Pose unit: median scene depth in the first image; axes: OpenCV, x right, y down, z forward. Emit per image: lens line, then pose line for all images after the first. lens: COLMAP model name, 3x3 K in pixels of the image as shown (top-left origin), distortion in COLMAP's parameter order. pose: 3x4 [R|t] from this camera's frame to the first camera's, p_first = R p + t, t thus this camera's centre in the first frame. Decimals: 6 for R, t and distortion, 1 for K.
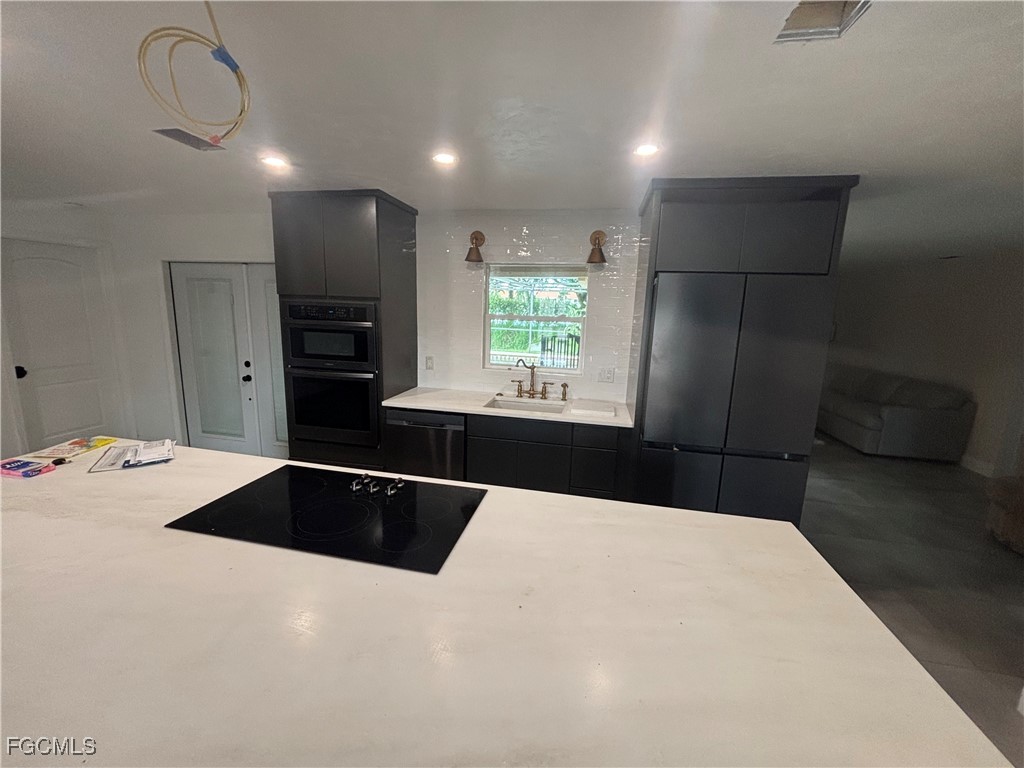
lens RADIAL K [[411.4, 0, 512.0], [0, 411.4, 384.0], [0, 0, 1]] dist [0.001168, 0.000204]
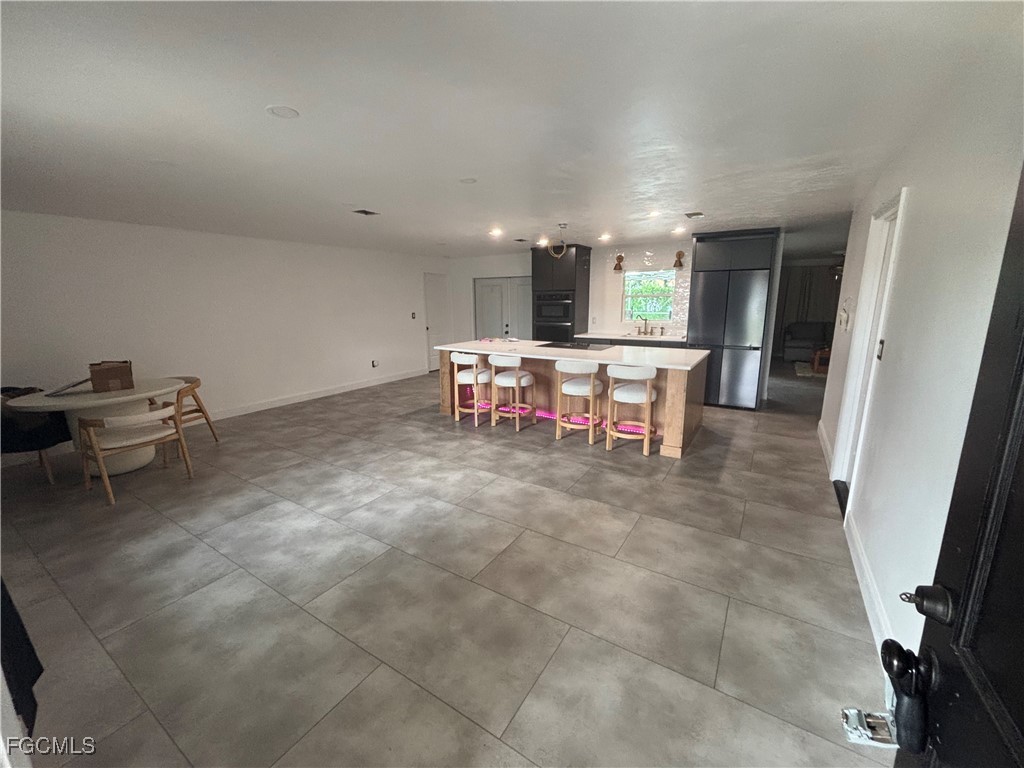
lens RADIAL K [[411.4, 0, 512.0], [0, 411.4, 384.0], [0, 0, 1]] dist [0.001168, 0.000204]
pose [[0.933333, 0.026019, -0.358067, 0.170412], [-0.020379, 0.999602, 0.019518, 0.253551], [0.358432, -0.010919, 0.933492, -1.158467]]
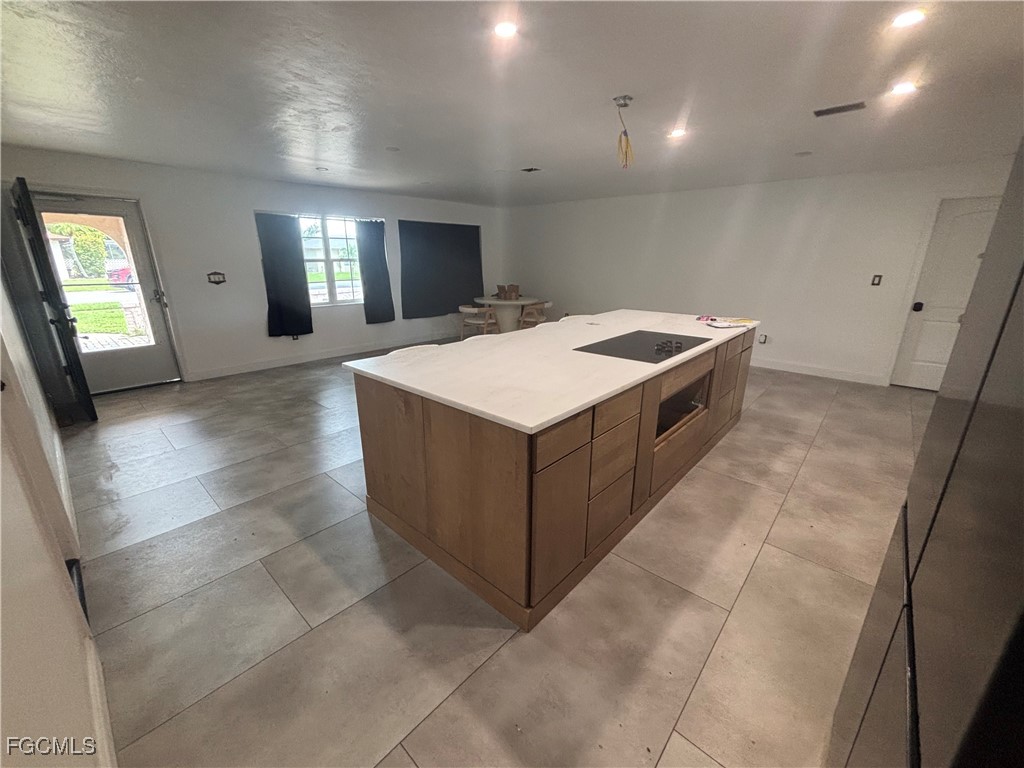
lens RADIAL K [[411.4, 0, 512.0], [0, 411.4, 384.0], [0, 0, 1]] dist [0.001168, 0.000204]
pose [[-0.509532, 0.214700, -0.833235, 0.644340], [-0.173227, 0.922947, 0.343746, -0.032503], [0.842834, 0.319488, -0.433080, 0.584166]]
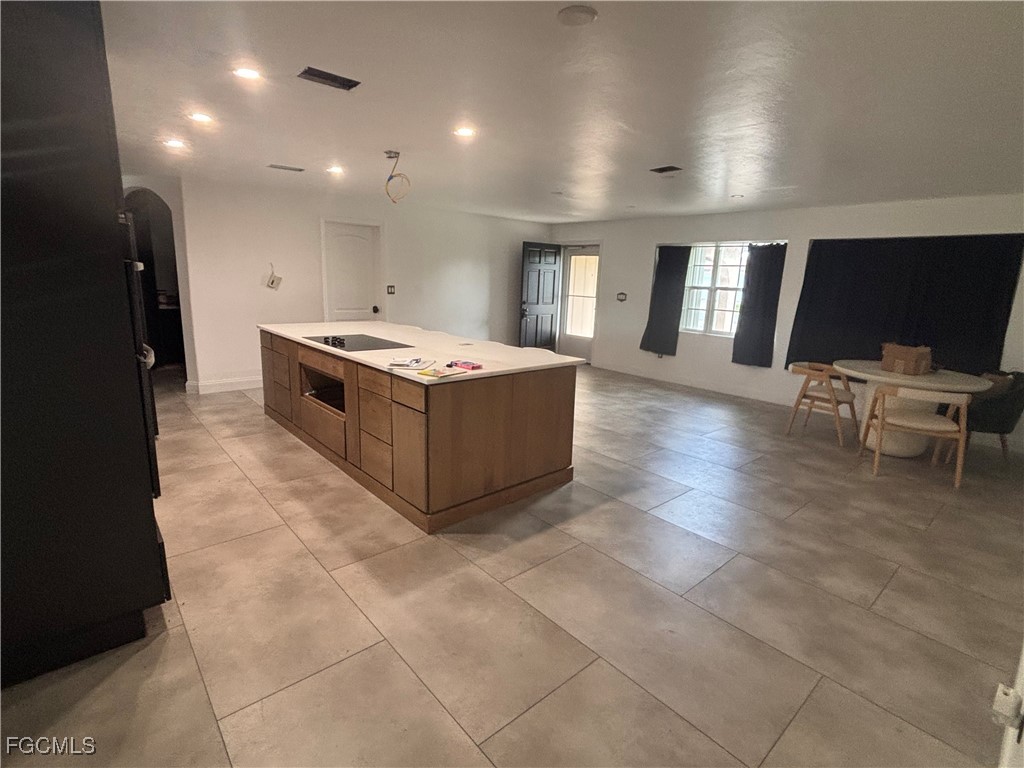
lens RADIAL K [[492.6, 0, 512.6], [0, 492.6, 387.6], [0, 0, 1]] dist [-0.002391, 0.007547]
pose [[-0.798923, -0.198071, 0.567881, -1.189210], [0.040210, 0.924511, 0.379029, -0.208752], [-0.600087, 0.325650, -0.730649, 1.110876]]
